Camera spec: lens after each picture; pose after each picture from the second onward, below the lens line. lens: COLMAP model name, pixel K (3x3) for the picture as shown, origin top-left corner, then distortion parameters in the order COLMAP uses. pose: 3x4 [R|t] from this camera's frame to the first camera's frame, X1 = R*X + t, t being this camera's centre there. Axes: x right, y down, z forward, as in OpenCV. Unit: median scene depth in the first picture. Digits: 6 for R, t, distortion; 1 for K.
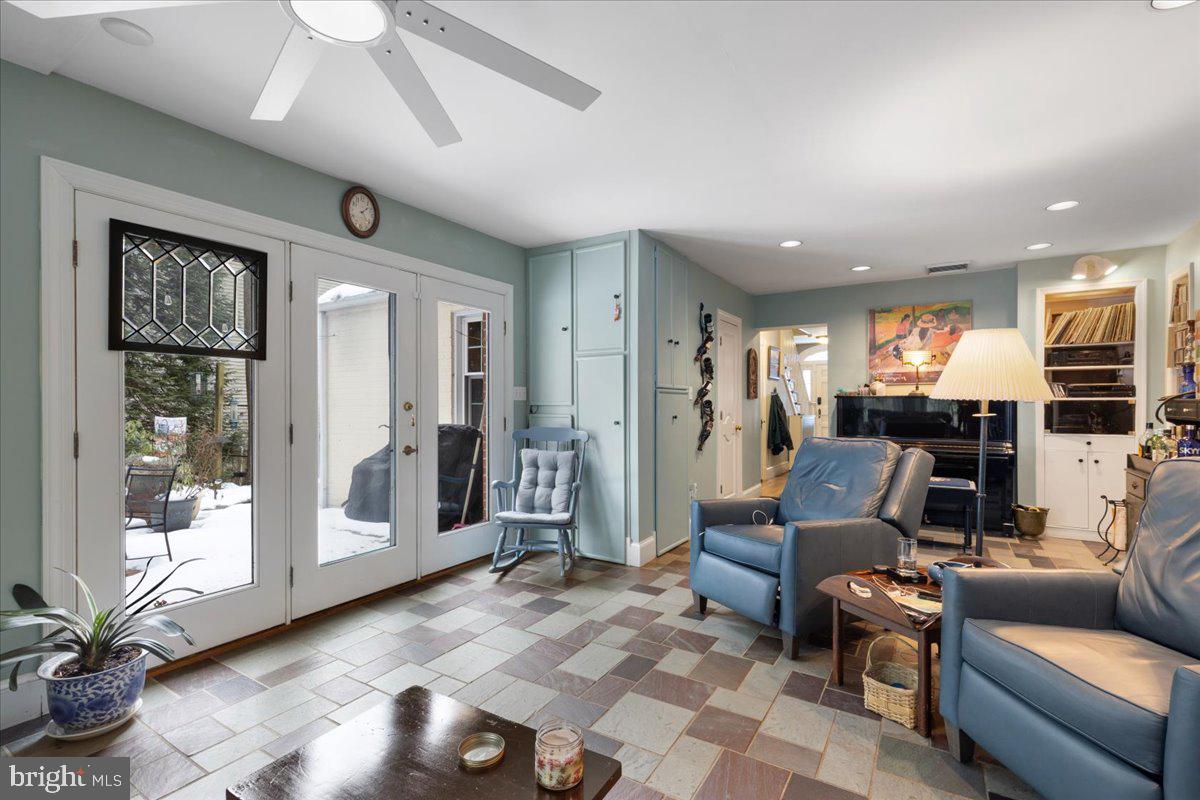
lens RADIAL K [[545.6, 0, 603.5], [0, 545.6, 401.6], [0, 0, 1]] dist [0.009820, -0.000034]
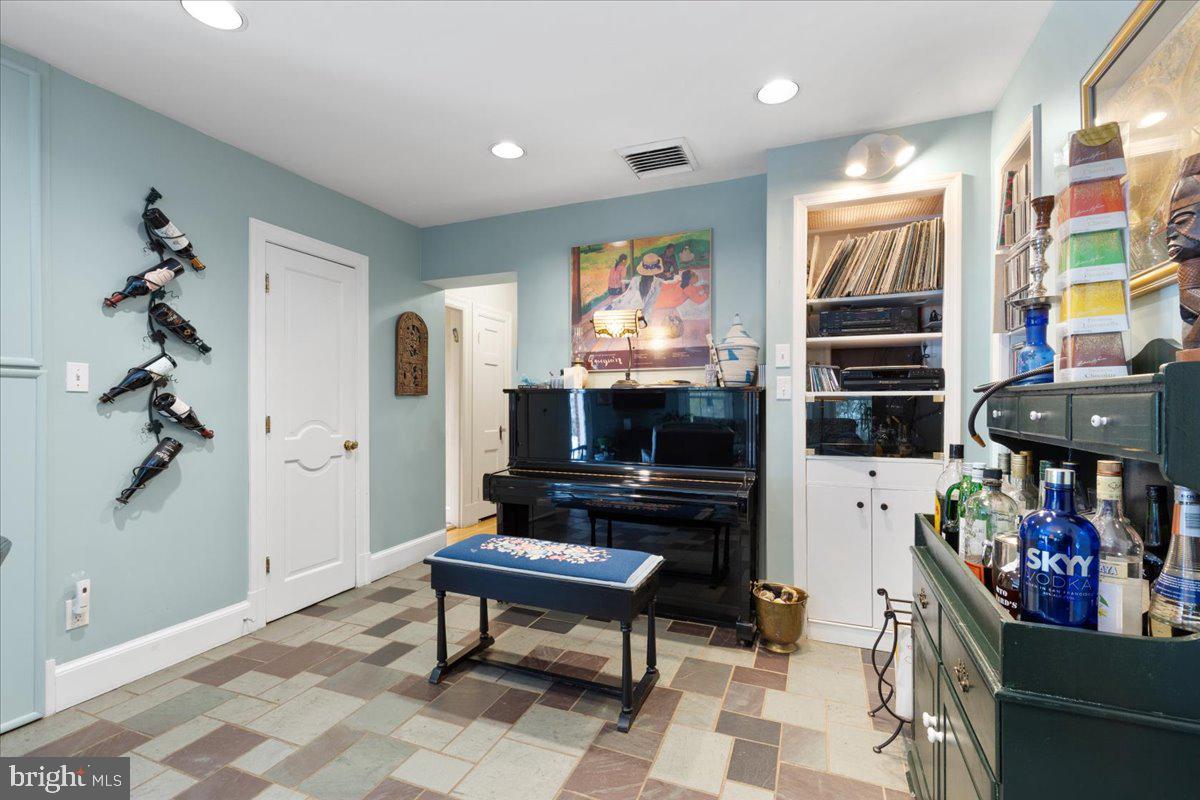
lens RADIAL K [[545.6, 0, 596.6], [0, 545.6, 403.2], [0, 0, 1]] dist [0.009820, -0.000034]
pose [[0.985953, 0.001690, 0.167015, 0.516425], [-0.001075, 0.999992, -0.003776, 0.007324], [-0.167020, 0.003544, 0.985947, 0.502743]]
